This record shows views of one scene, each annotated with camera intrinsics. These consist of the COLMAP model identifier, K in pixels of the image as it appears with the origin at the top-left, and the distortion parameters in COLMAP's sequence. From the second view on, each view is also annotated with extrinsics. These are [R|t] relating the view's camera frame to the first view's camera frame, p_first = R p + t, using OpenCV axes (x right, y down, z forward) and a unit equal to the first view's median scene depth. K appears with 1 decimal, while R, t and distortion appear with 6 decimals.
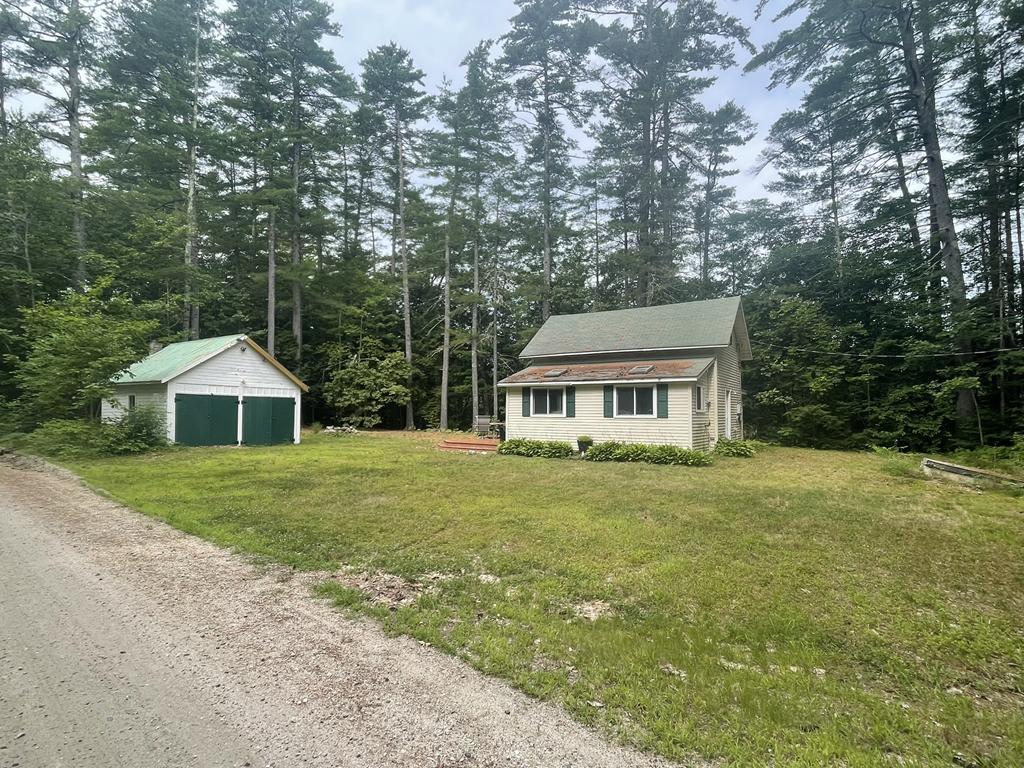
lens RADIAL K [[542.2, 0, 510.0], [0, 542.2, 389.2], [0, 0, 1]] dist [-0.005591, 0.003792]
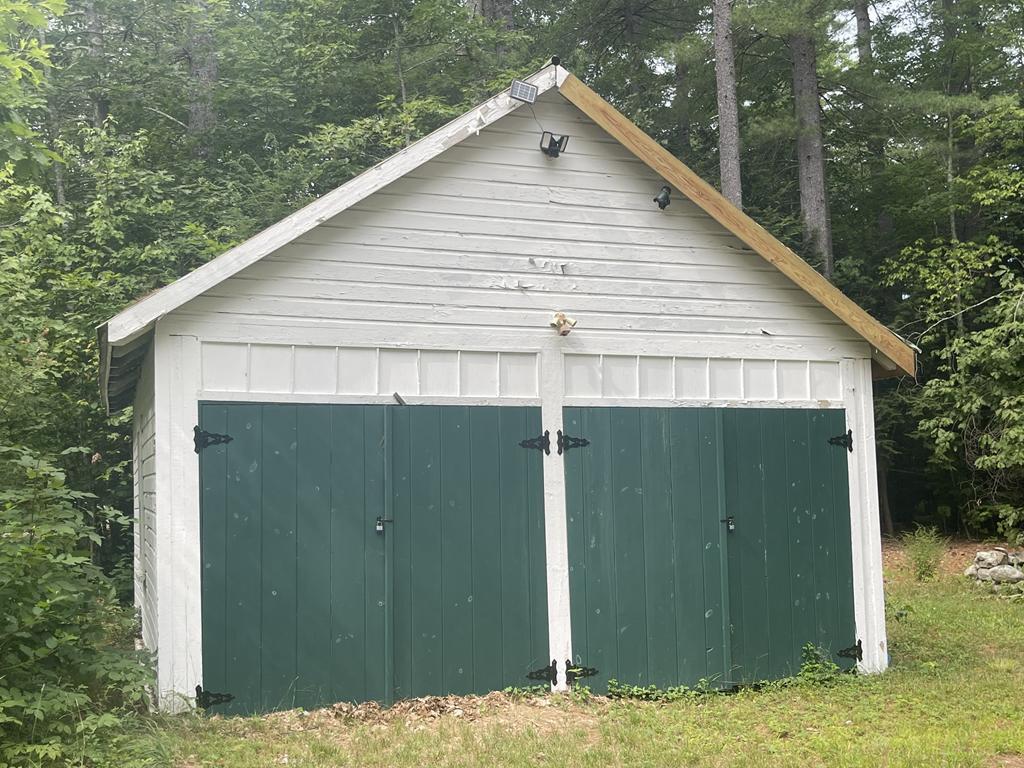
lens RADIAL K [[1199.5, 0, 509.2], [0, 1199.5, 382.6], [0, 0, 1]] dist [0.047430, 0.000000]
pose [[0.811397, -0.077619, -0.579319, -0.278280], [0.050700, 0.996754, -0.062538, 0.028184], [0.582293, 0.021372, 0.812698, 0.666944]]
